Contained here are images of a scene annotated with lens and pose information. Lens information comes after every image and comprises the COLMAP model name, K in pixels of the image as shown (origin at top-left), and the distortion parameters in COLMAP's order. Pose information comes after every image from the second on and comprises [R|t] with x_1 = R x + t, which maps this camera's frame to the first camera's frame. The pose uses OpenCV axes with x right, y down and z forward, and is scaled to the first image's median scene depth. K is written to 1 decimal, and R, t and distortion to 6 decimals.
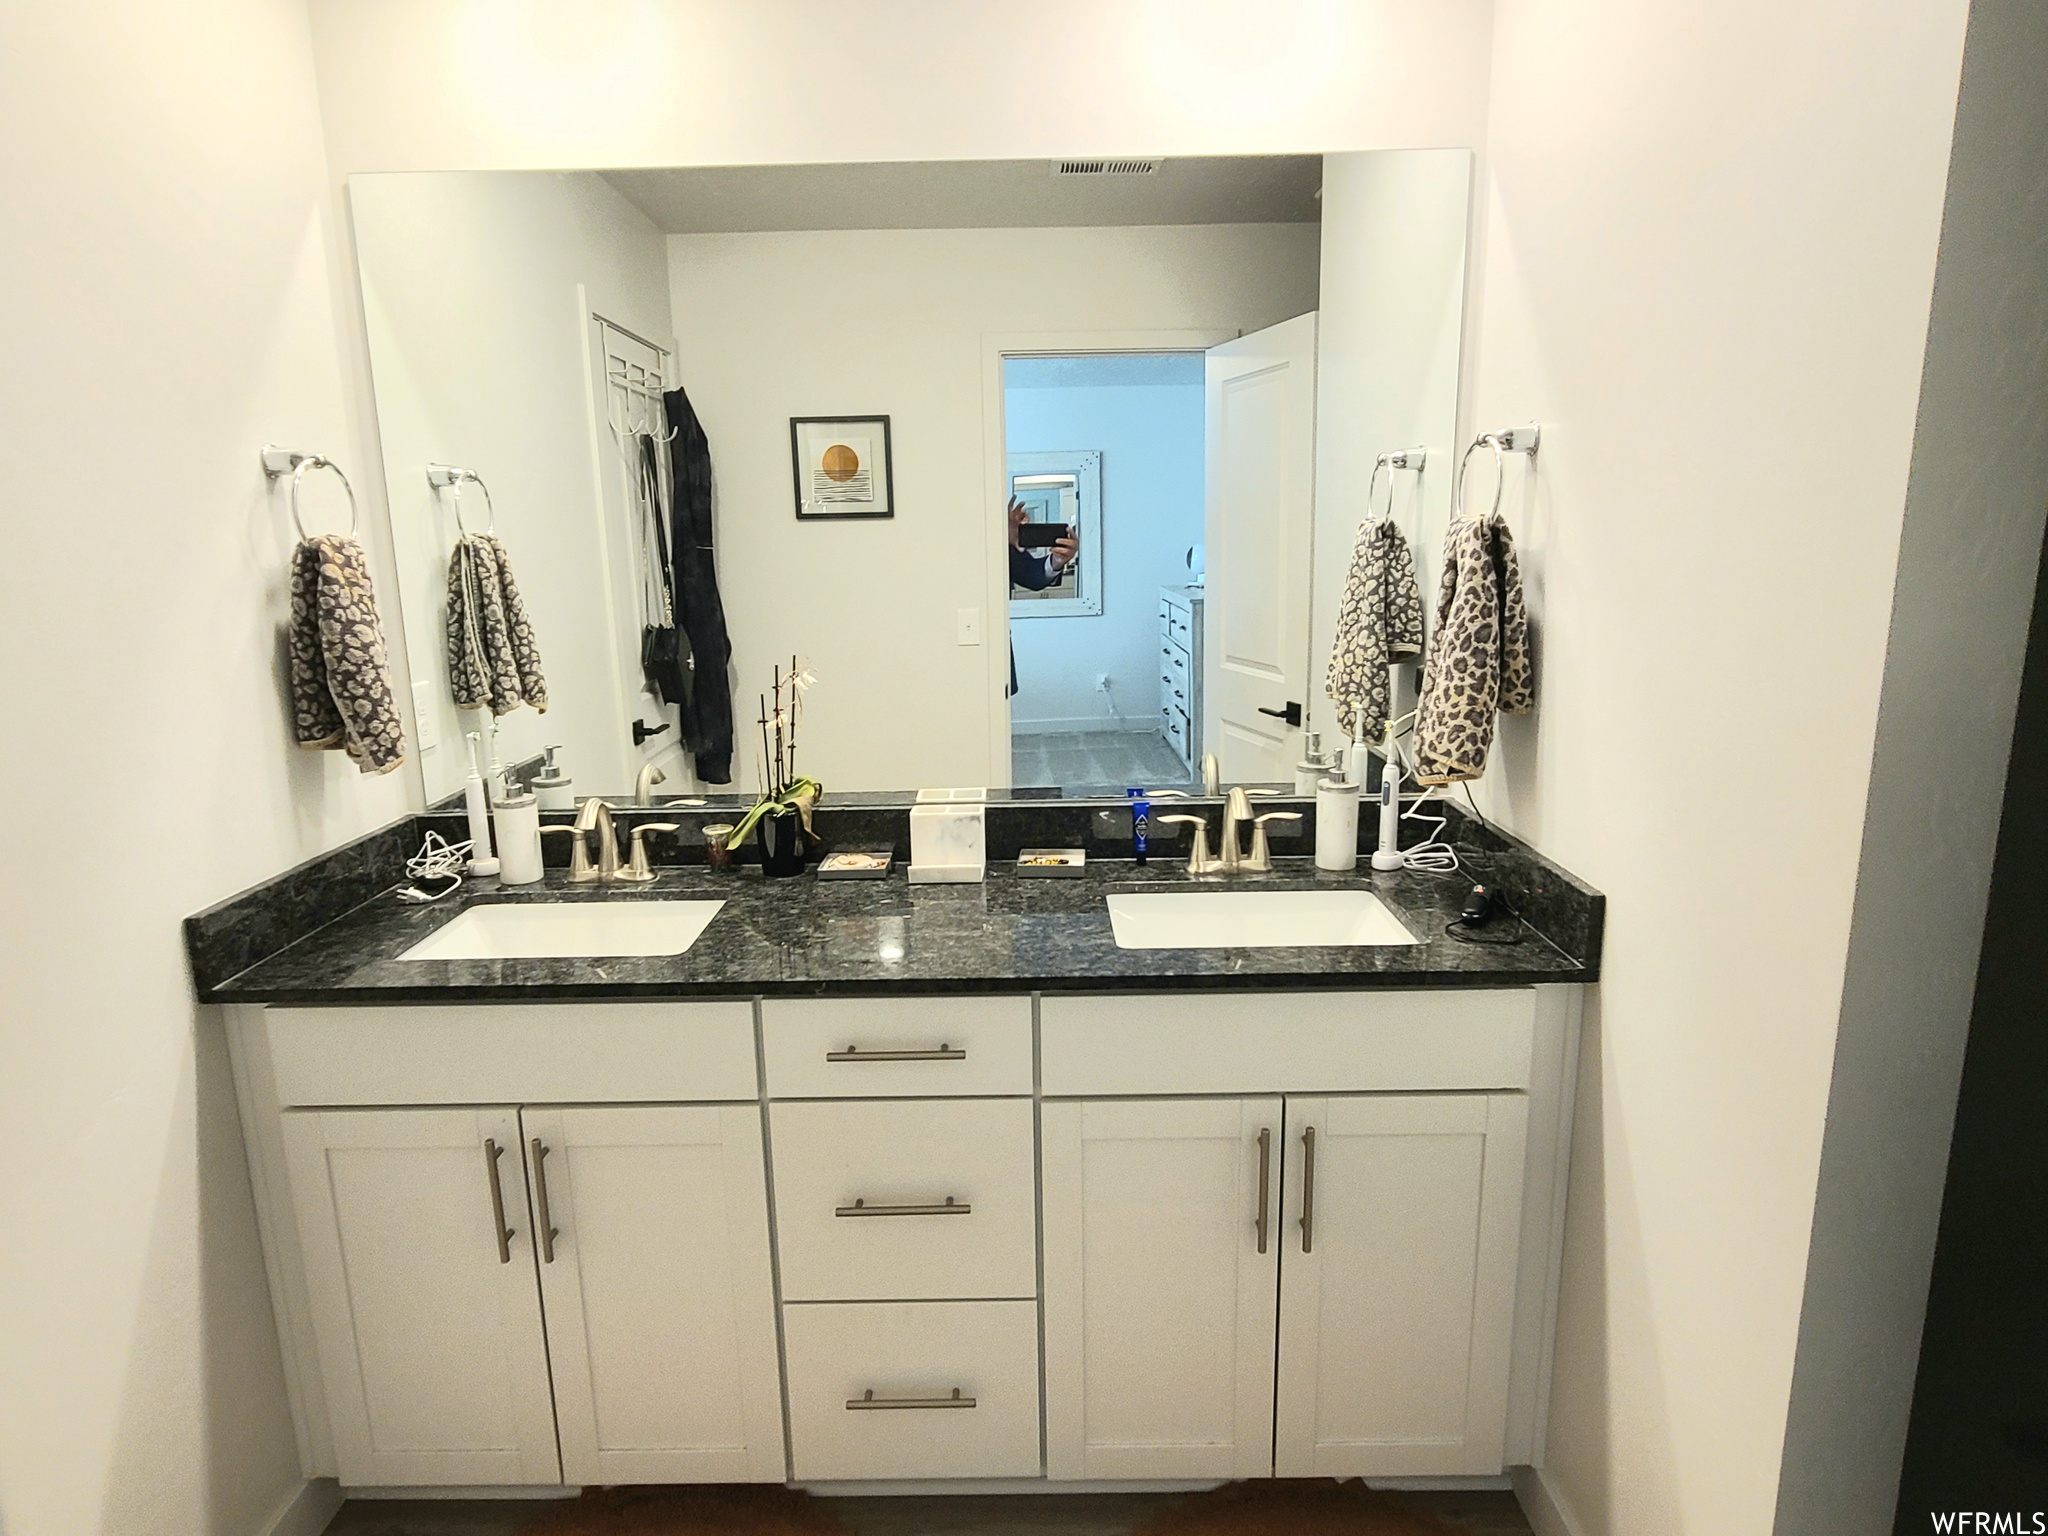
lens RADIAL K [[1168.9, 0, 1016.2], [0, 1168.9, 765.3], [0, 0, 1]] dist [0.001608, -0.000863]
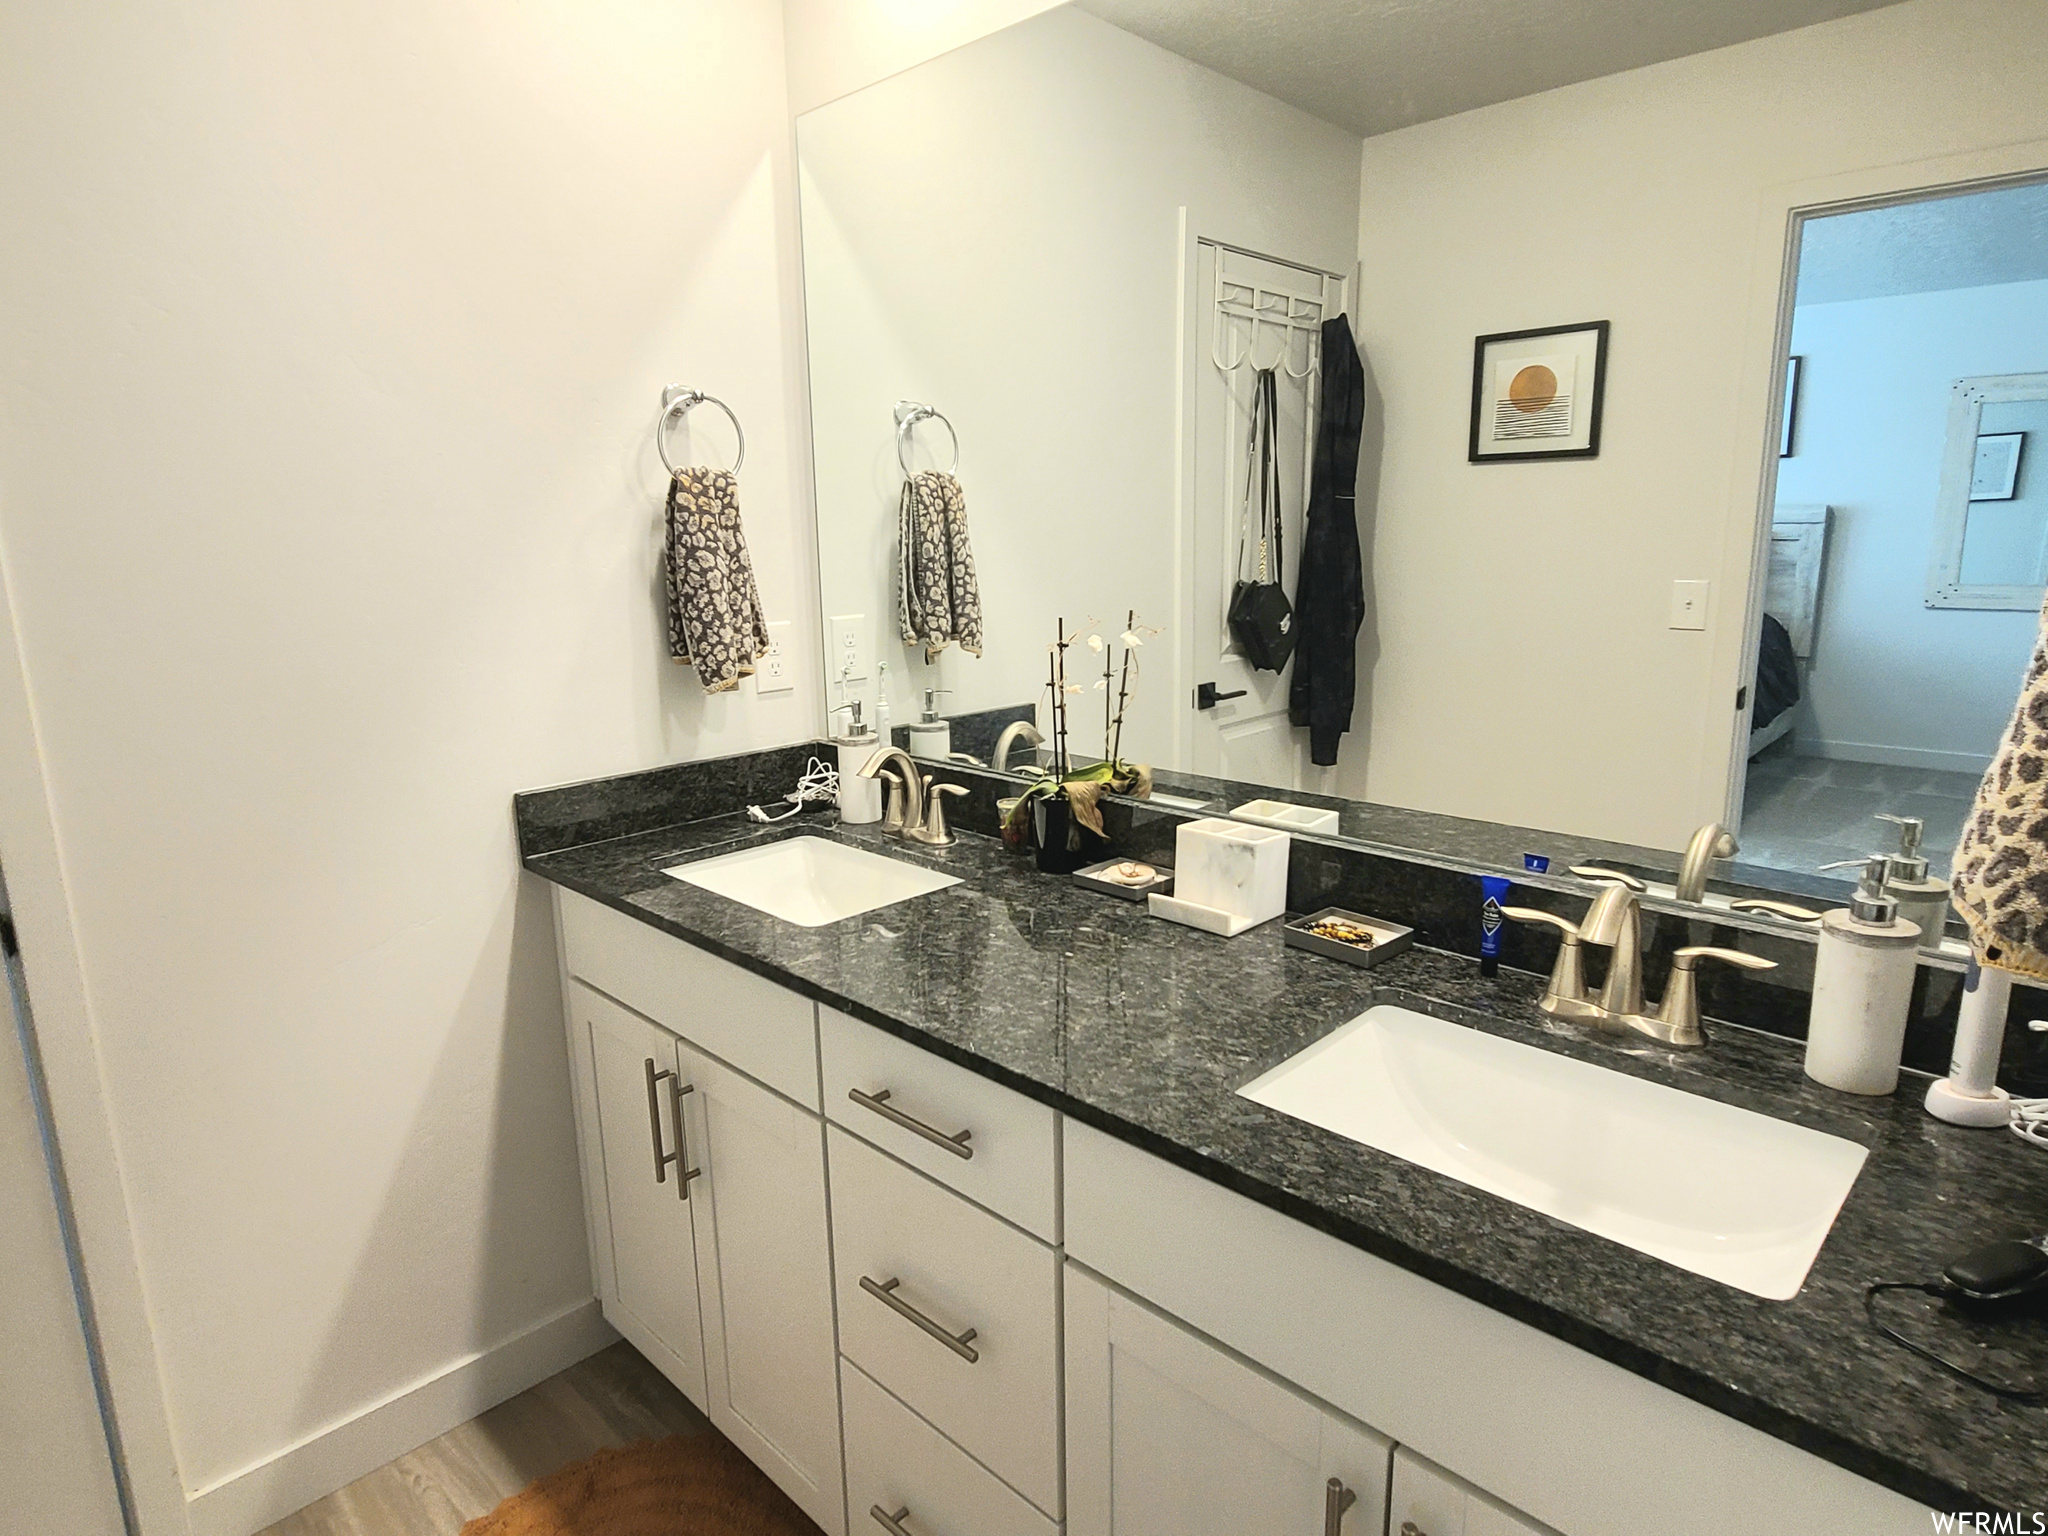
lens RADIAL K [[1168.9, 0, 1016.2], [0, 1168.9, 765.3], [0, 0, 1]] dist [0.001608, -0.000863]
pose [[0.719321, 0.149608, -0.678377, 0.384662], [-0.132999, 0.988129, 0.076894, -0.046687], [0.681828, 0.034912, 0.730679, 0.420825]]
